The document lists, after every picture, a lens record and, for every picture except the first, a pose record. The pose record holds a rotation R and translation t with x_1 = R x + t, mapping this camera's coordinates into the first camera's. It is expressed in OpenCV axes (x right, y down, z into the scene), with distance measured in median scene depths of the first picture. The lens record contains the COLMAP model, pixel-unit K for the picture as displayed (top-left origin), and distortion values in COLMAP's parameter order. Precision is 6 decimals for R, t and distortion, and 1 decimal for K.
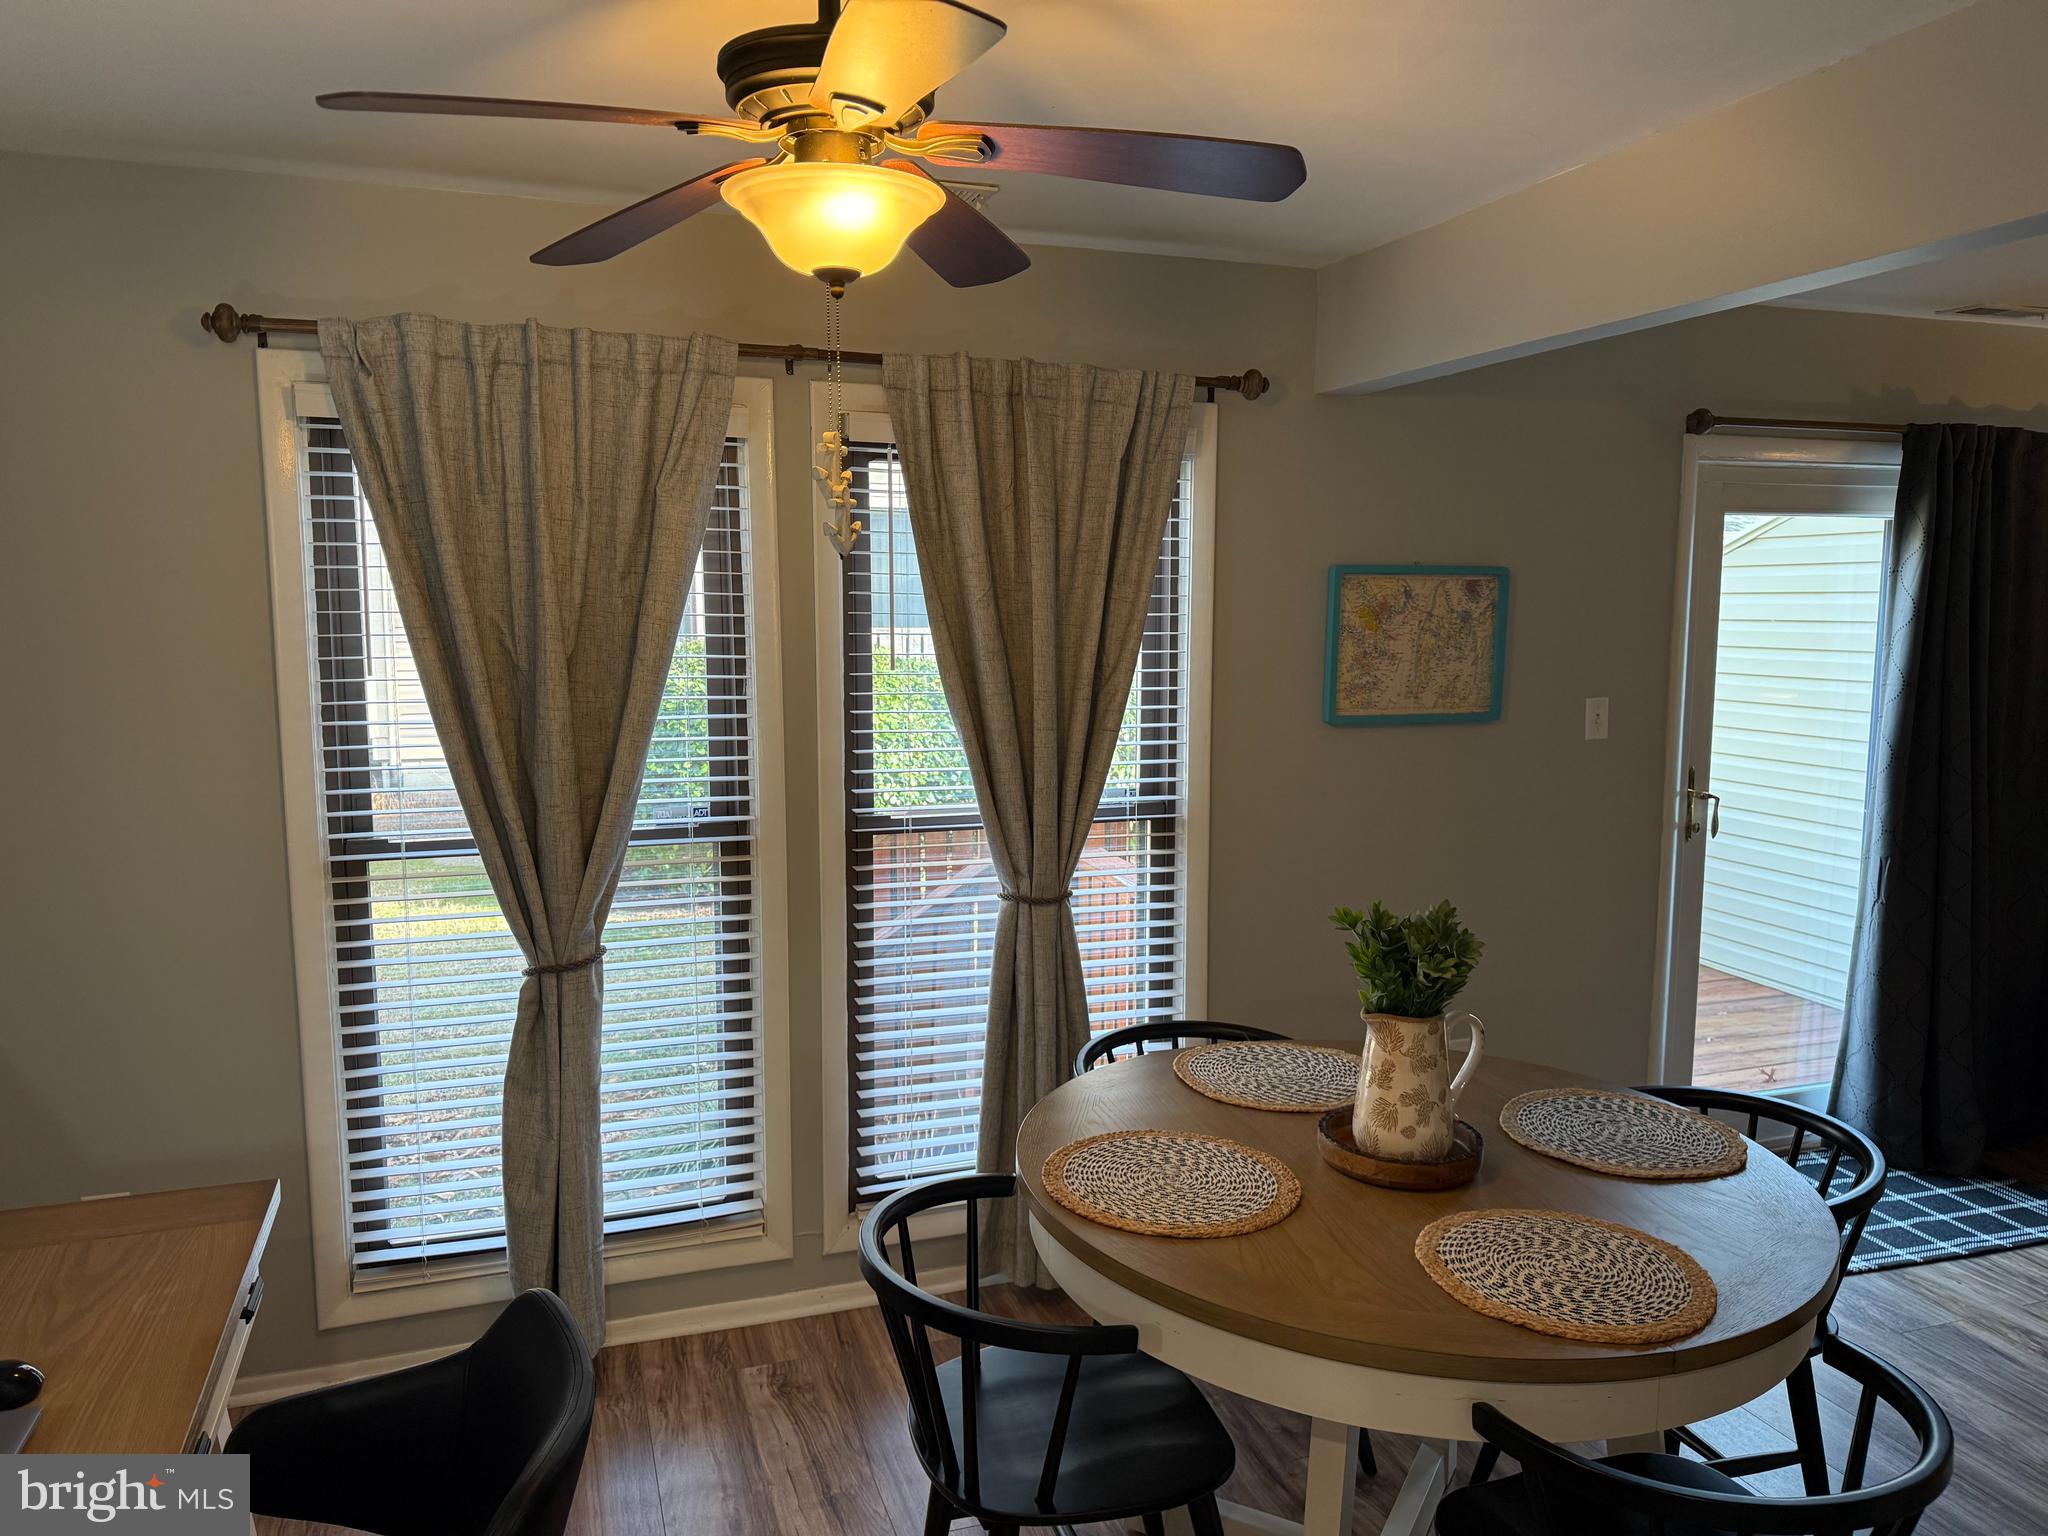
lens RADIAL K [[1448.0, 0, 1068.3], [0, 1448.0, 763.0], [0, 0, 1]] dist [0.057752, -0.065863]
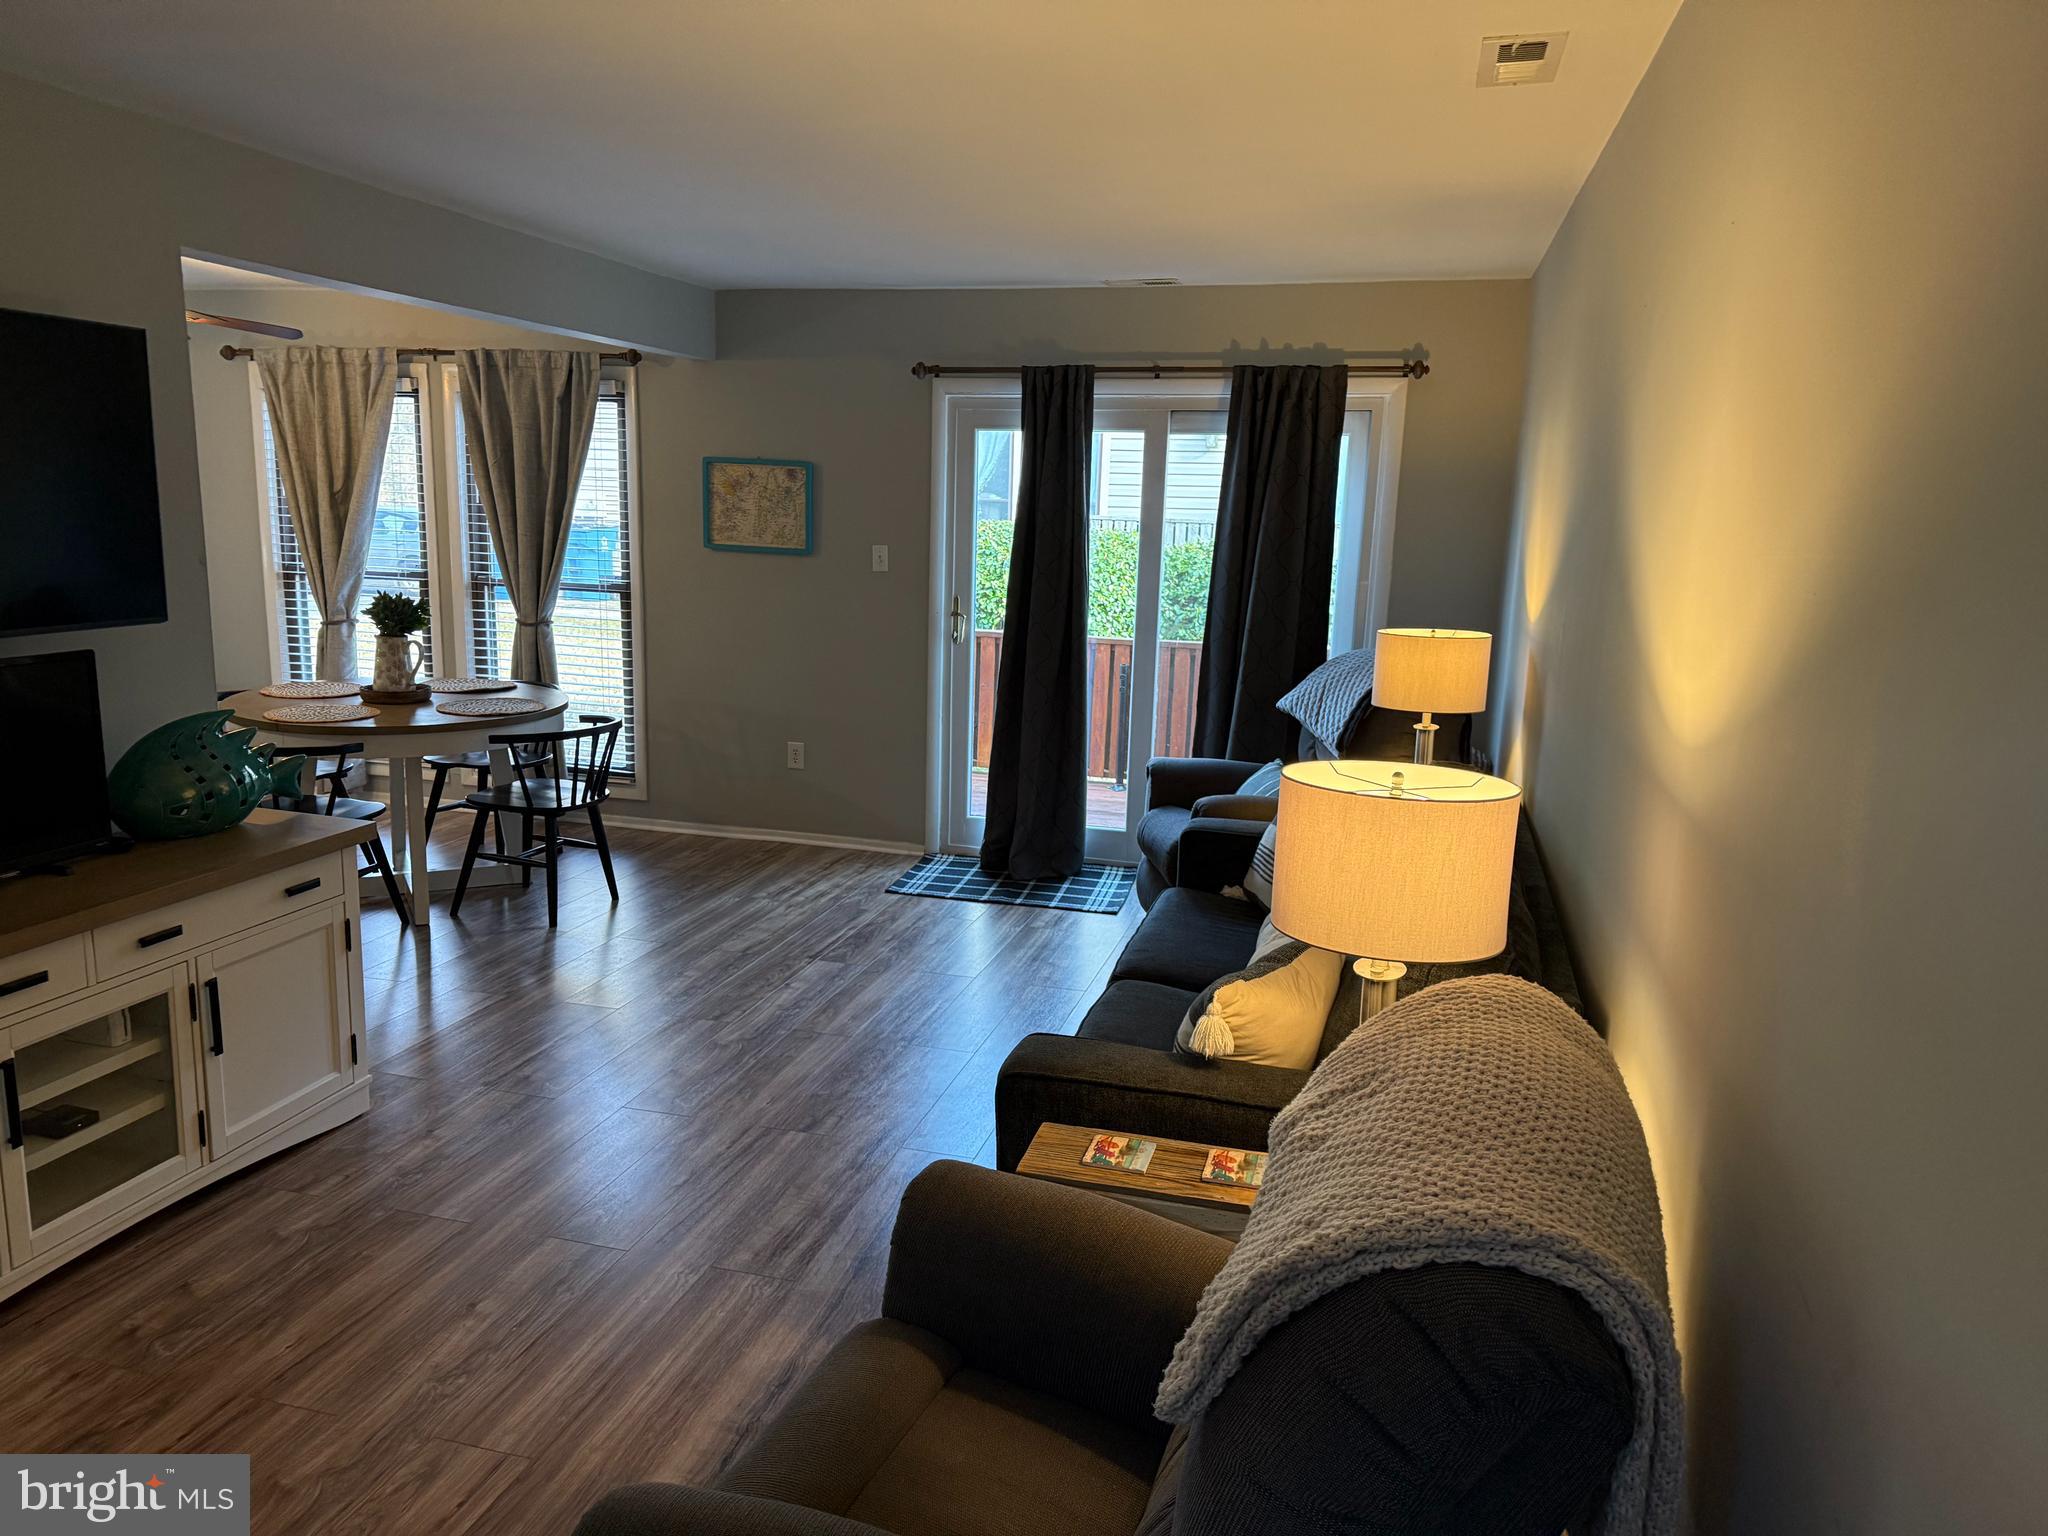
lens RADIAL K [[1448.0, 0, 1042.6], [0, 1448.0, 770.4], [0, 0, 1]] dist [0.057752, -0.065863]
pose [[0.840570, 0.124394, -0.527227, 1.480628], [-0.097536, 0.992125, 0.078578, 0.063265], [0.532849, -0.014627, 0.846084, -0.295092]]
